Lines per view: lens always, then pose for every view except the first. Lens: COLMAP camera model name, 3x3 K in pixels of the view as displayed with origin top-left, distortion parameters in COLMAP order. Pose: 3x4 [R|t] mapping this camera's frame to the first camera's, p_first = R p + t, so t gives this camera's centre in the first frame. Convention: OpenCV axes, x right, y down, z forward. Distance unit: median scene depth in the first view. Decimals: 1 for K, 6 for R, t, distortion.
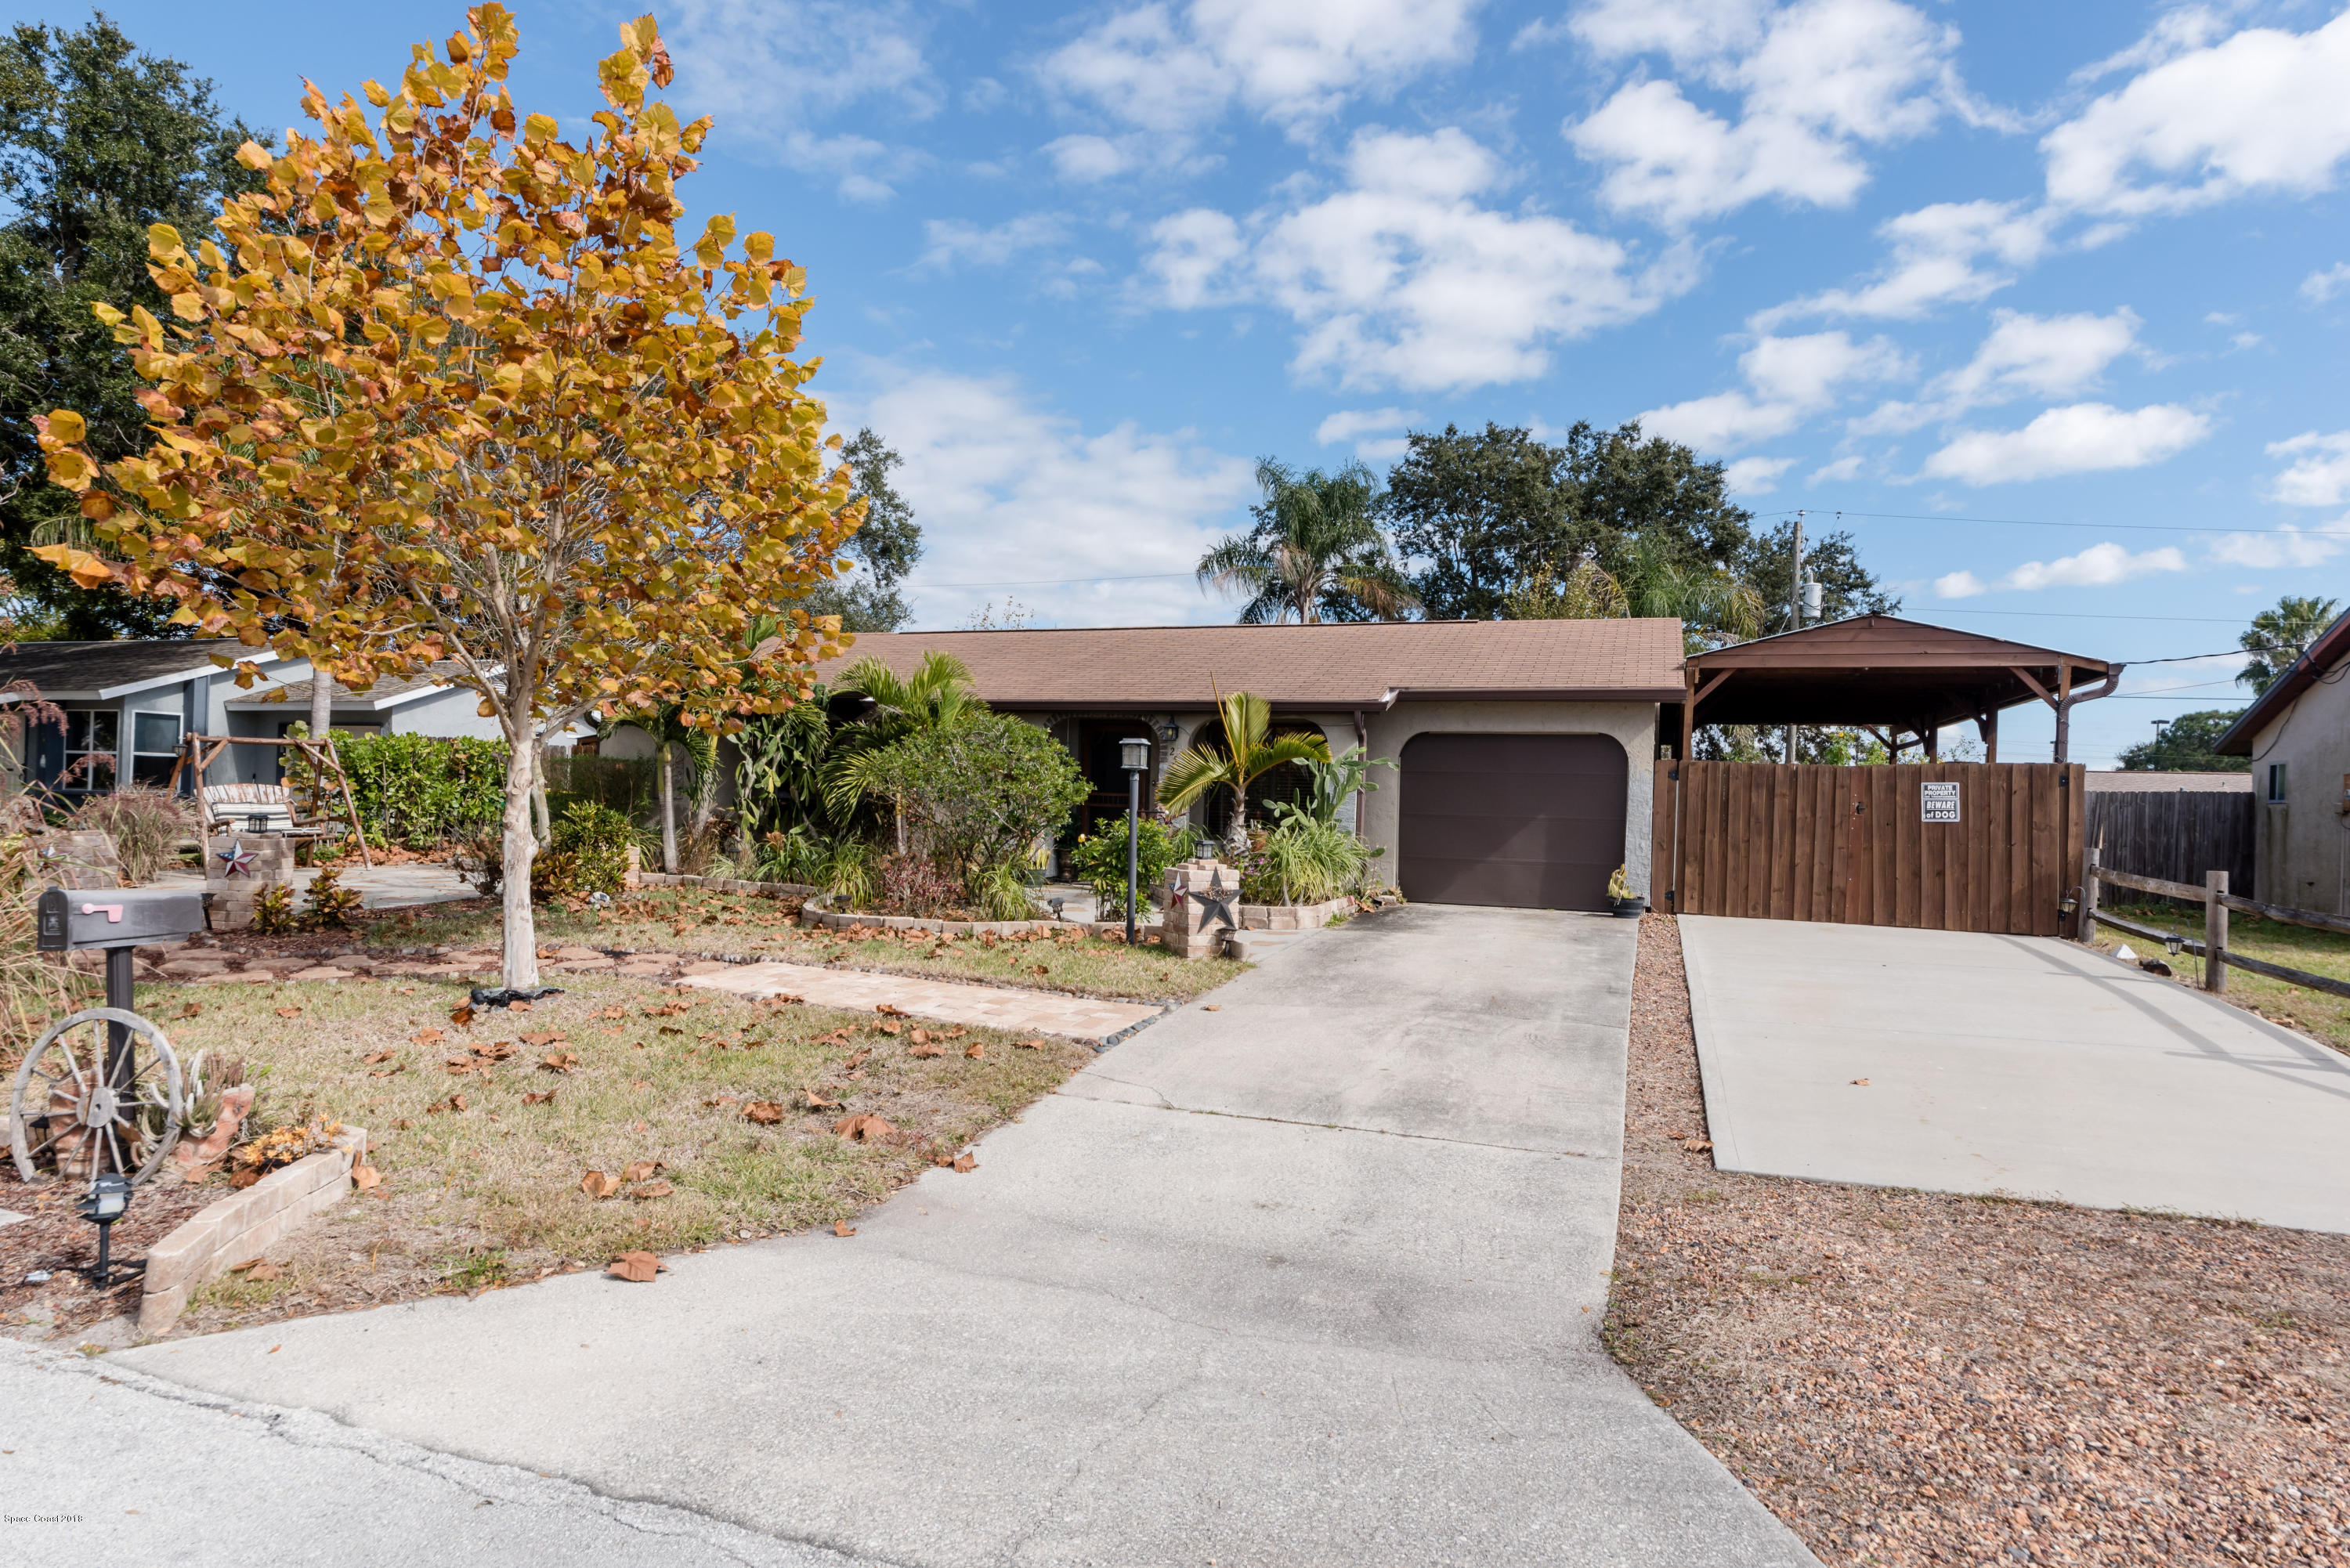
lens RADIAL K [[1335.4, 0, 1175.0], [0, 1335.4, 784.0], [0, 0, 1]] dist [0.003194, -0.000071]
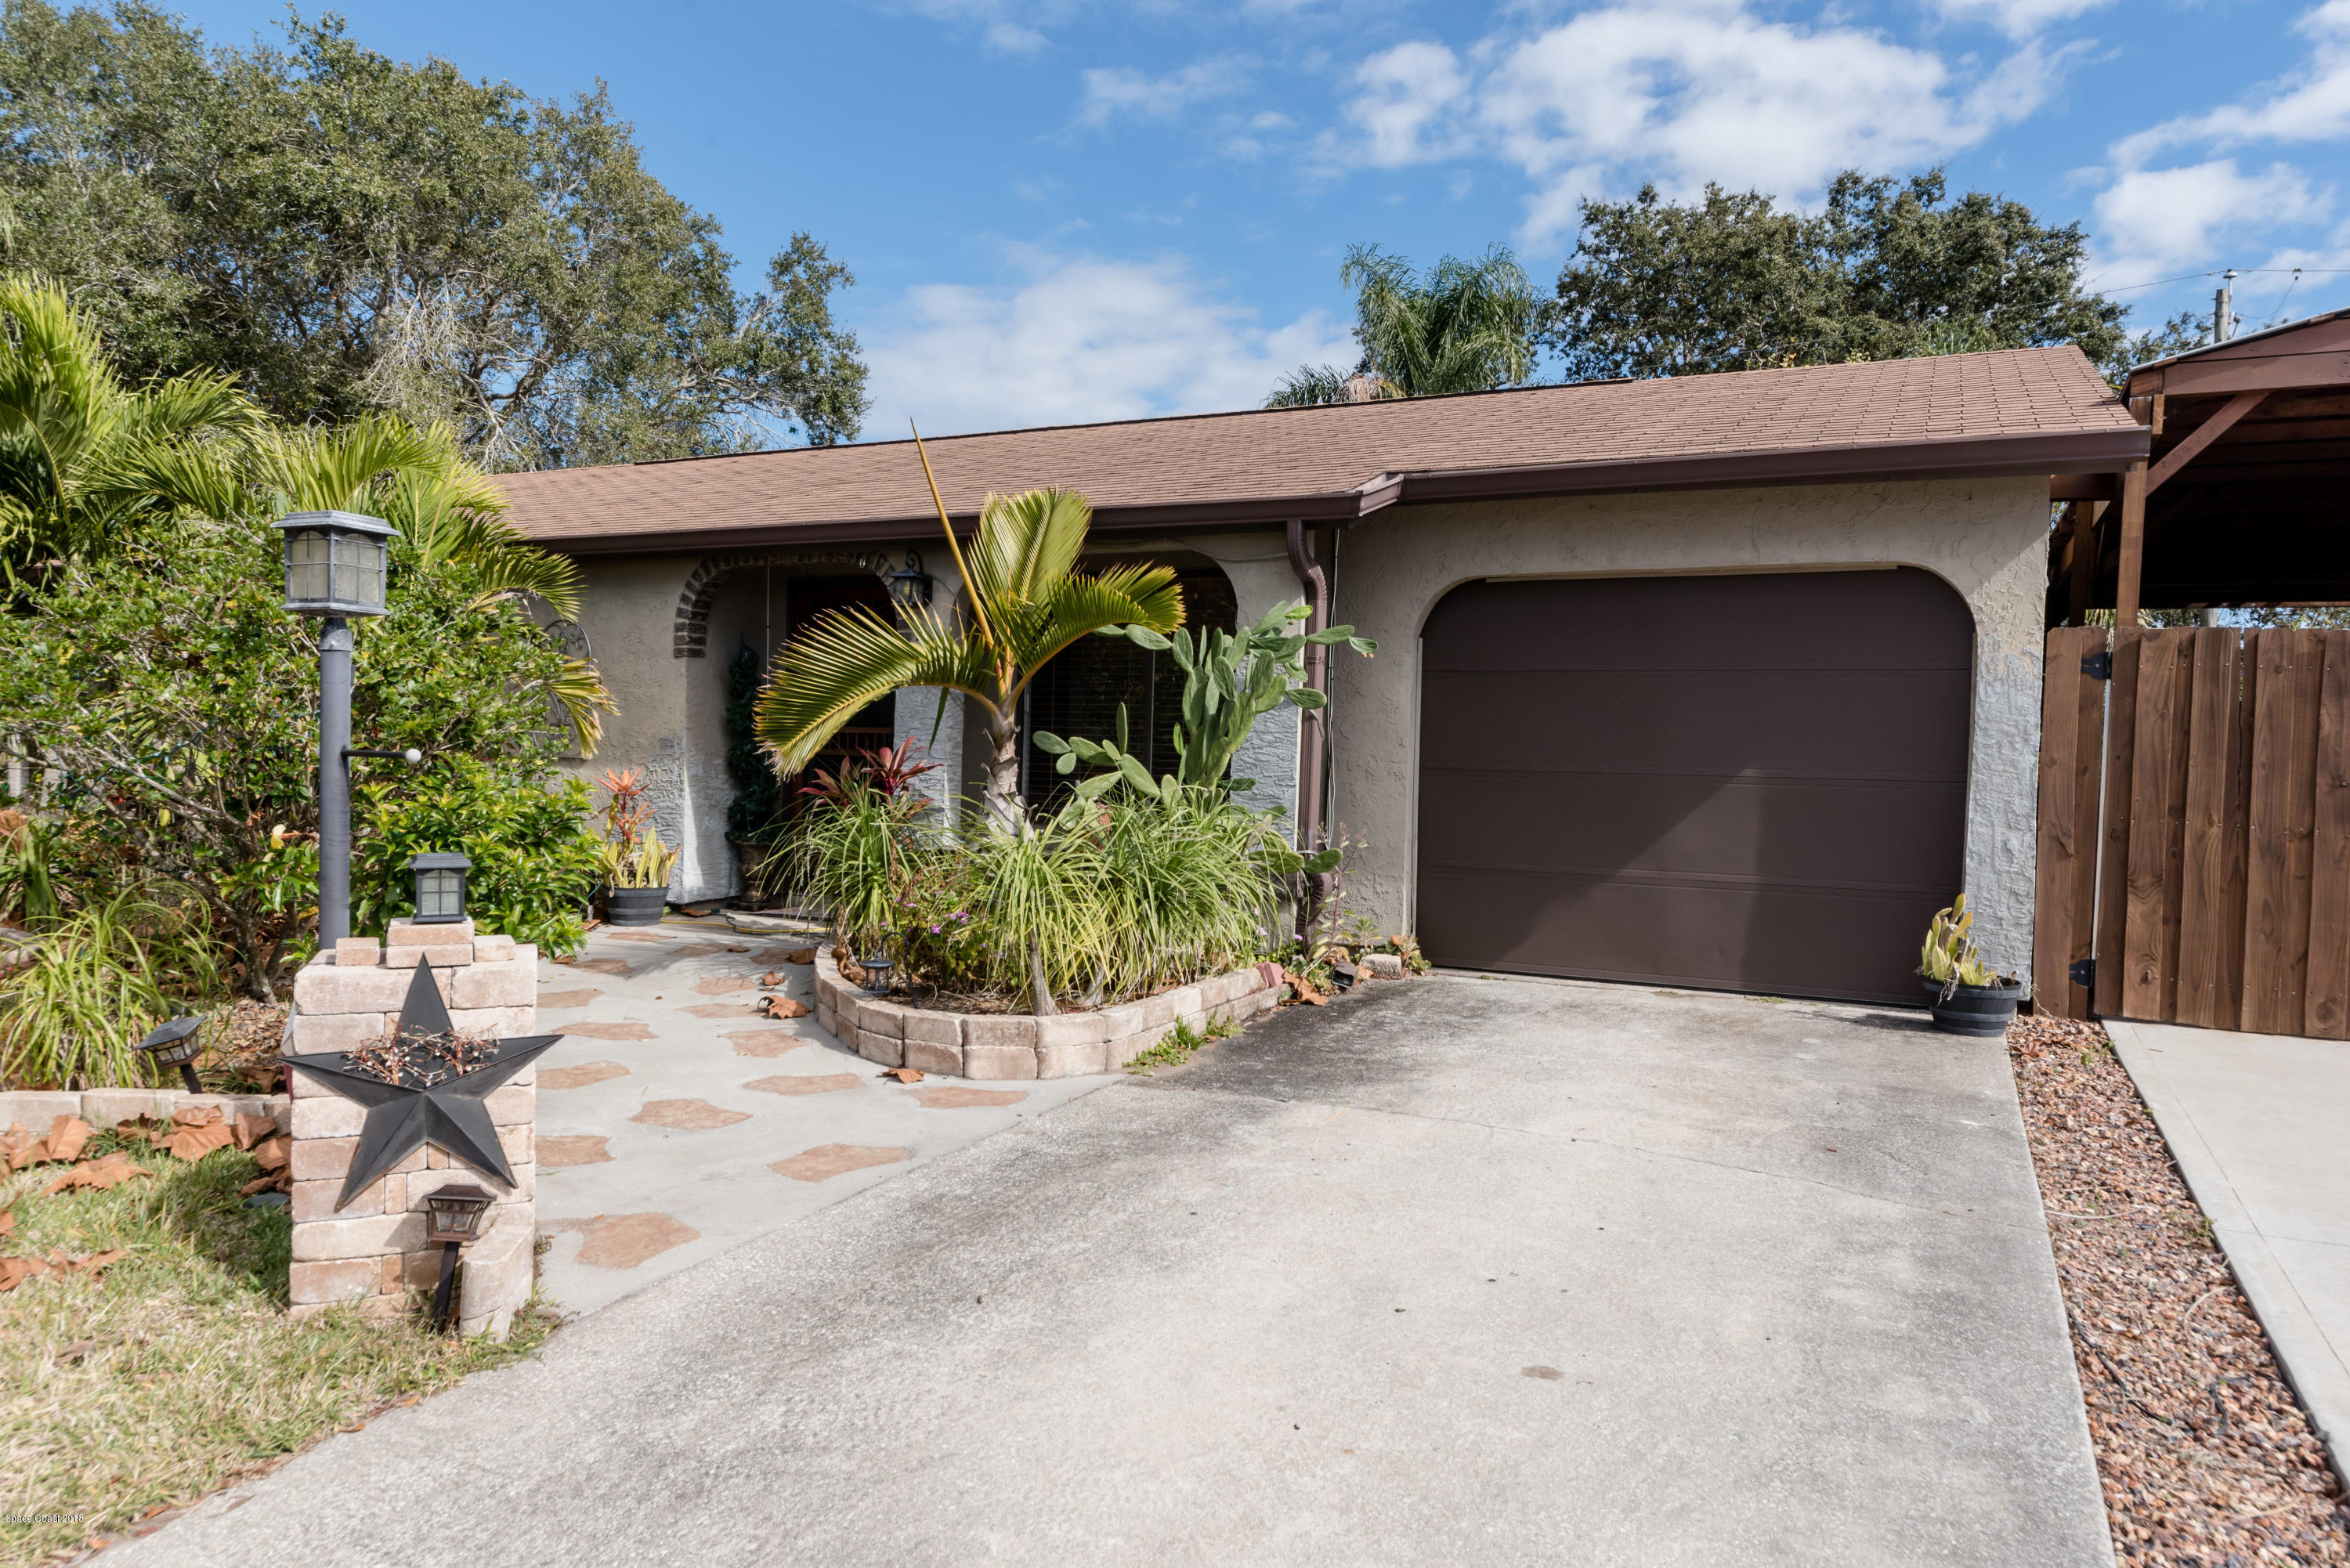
lens RADIAL K [[1532.7, 0, 1175.0], [0, 1532.7, 784.0], [0, 0, 1]] dist [0.001177, -0.002144]
pose [[0.993080, -0.001288, -0.117433, 0.158690], [0.004535, 0.999615, 0.027384, 0.014530], [0.117352, -0.027727, 0.992703, 0.525375]]
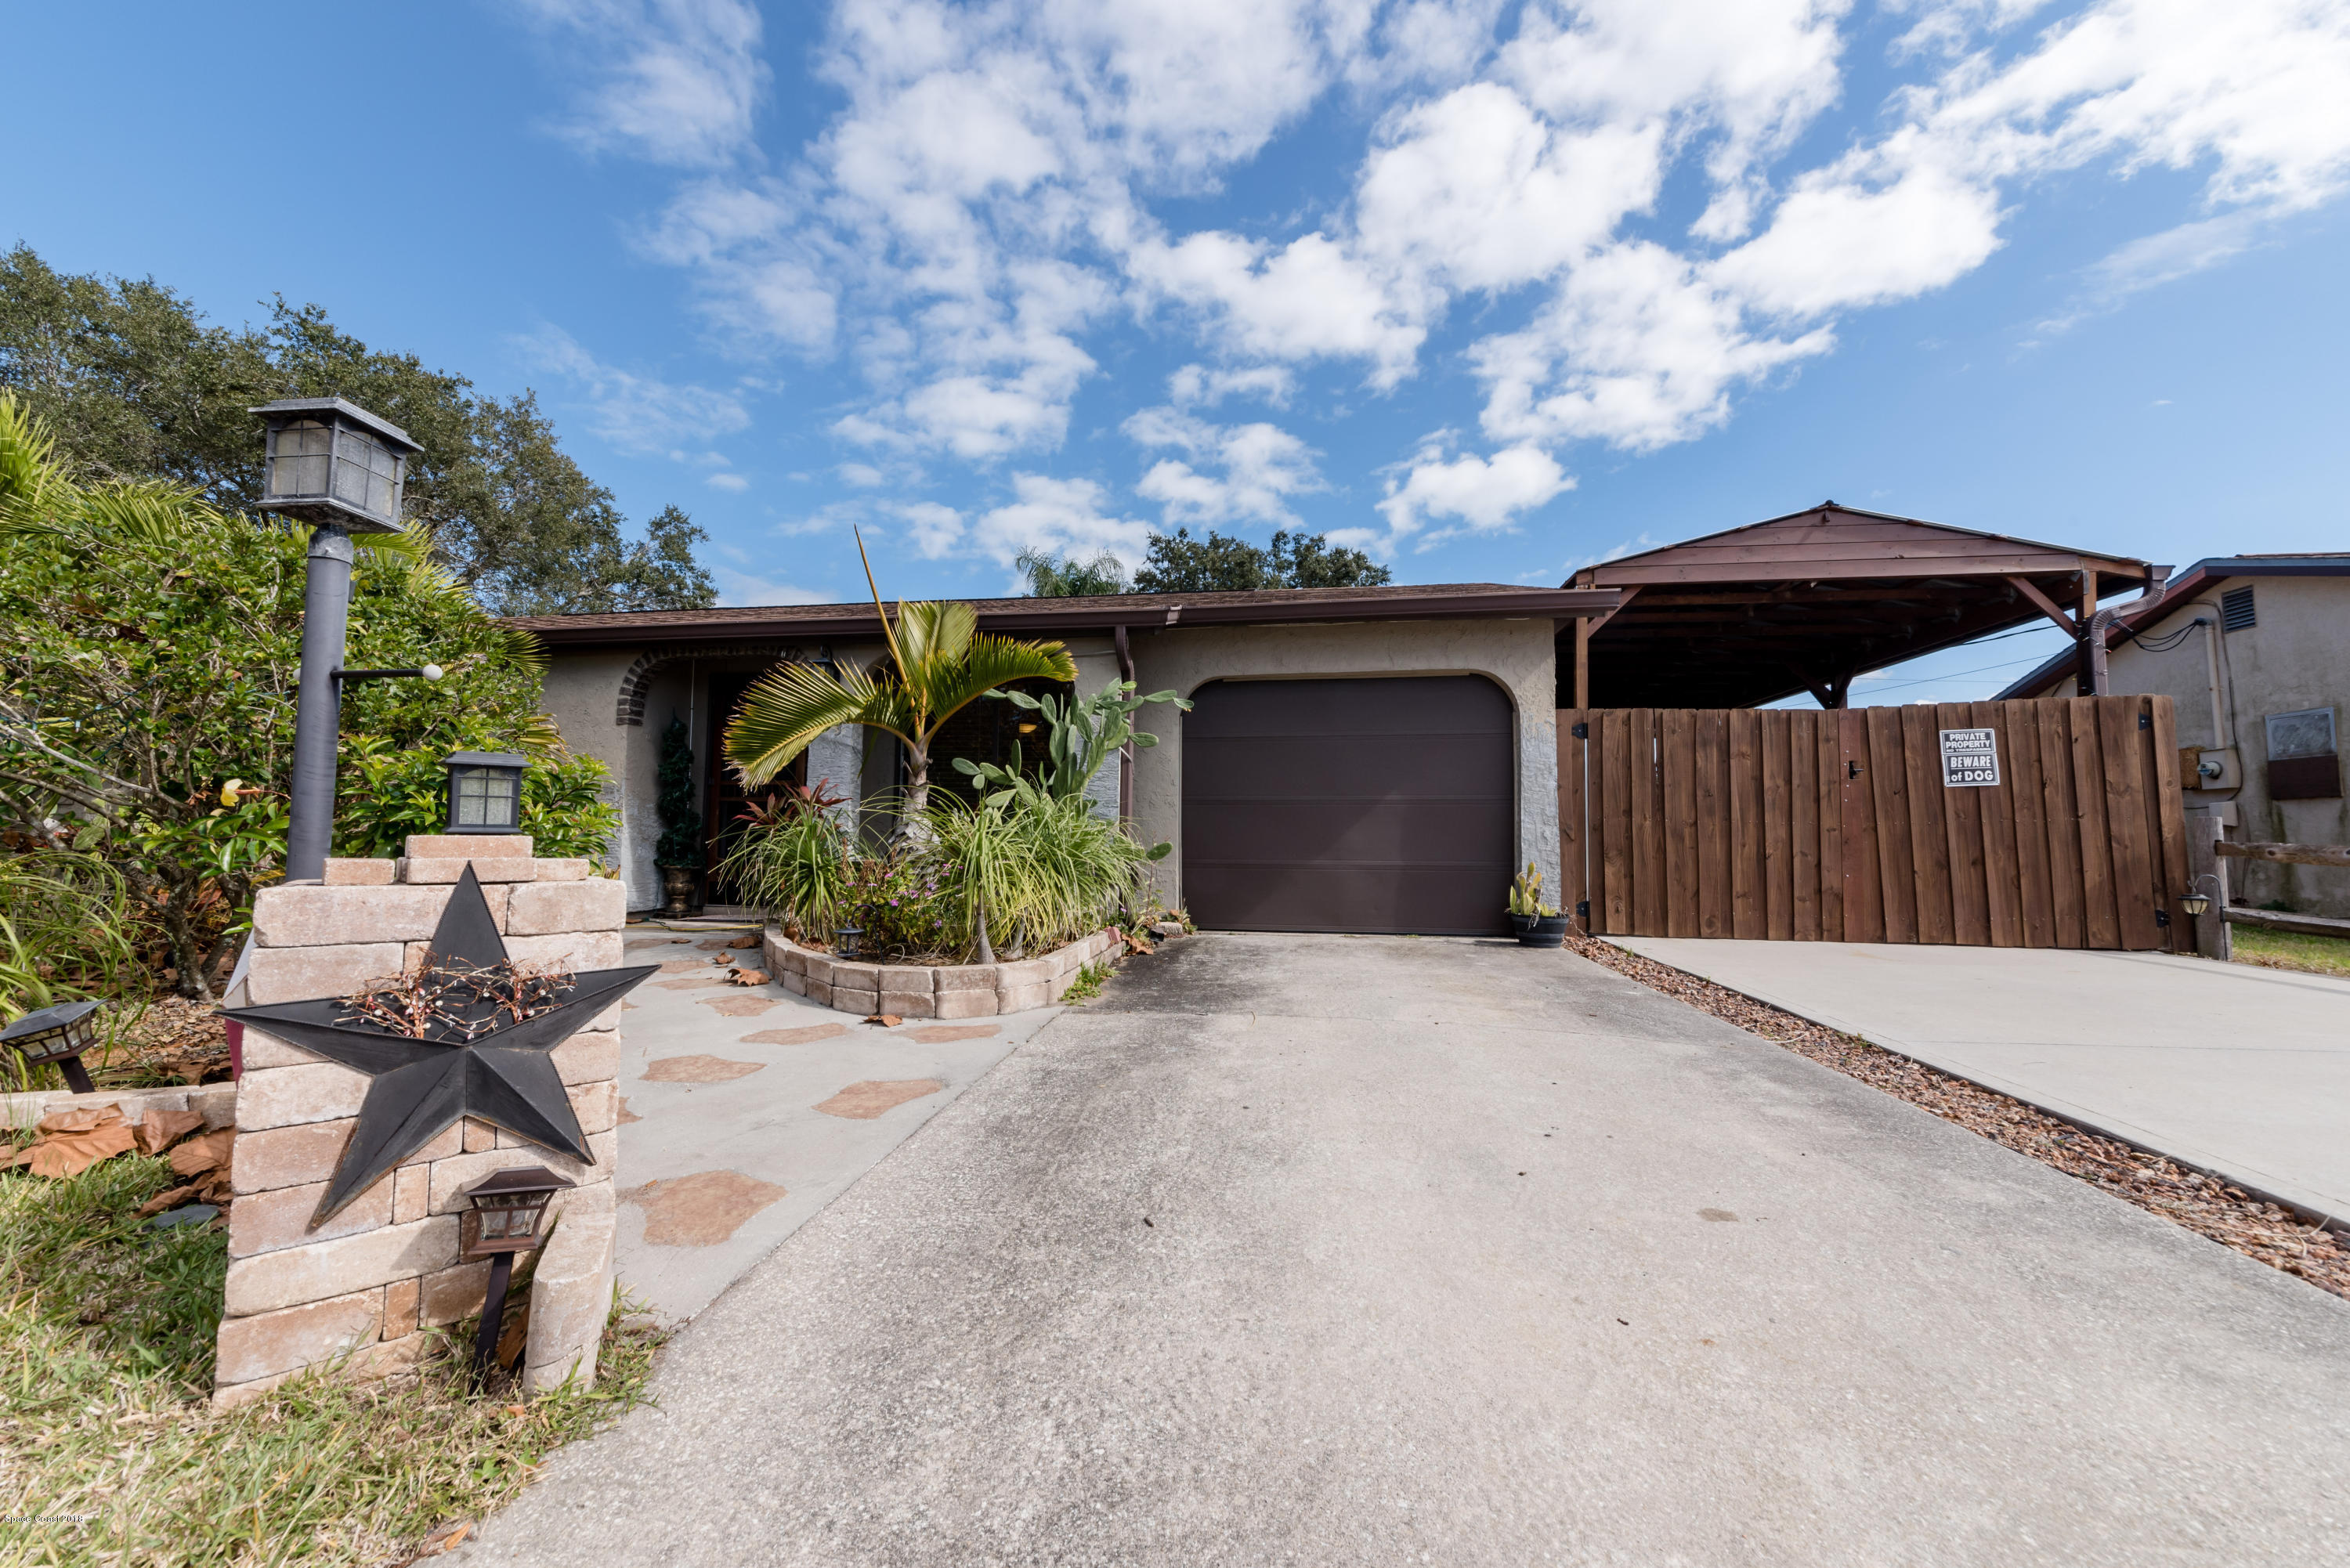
lens RADIAL K [[843.0, 0, 1162.4], [0, 843.0, 786.8], [0, 0, 1]] dist [-0.010027, 0.000186]
pose [[0.980285, -0.005365, 0.197516, 0.079522], [0.017253, 0.998138, -0.058512, 0.043683], [-0.196834, 0.060766, 0.978552, 0.628625]]
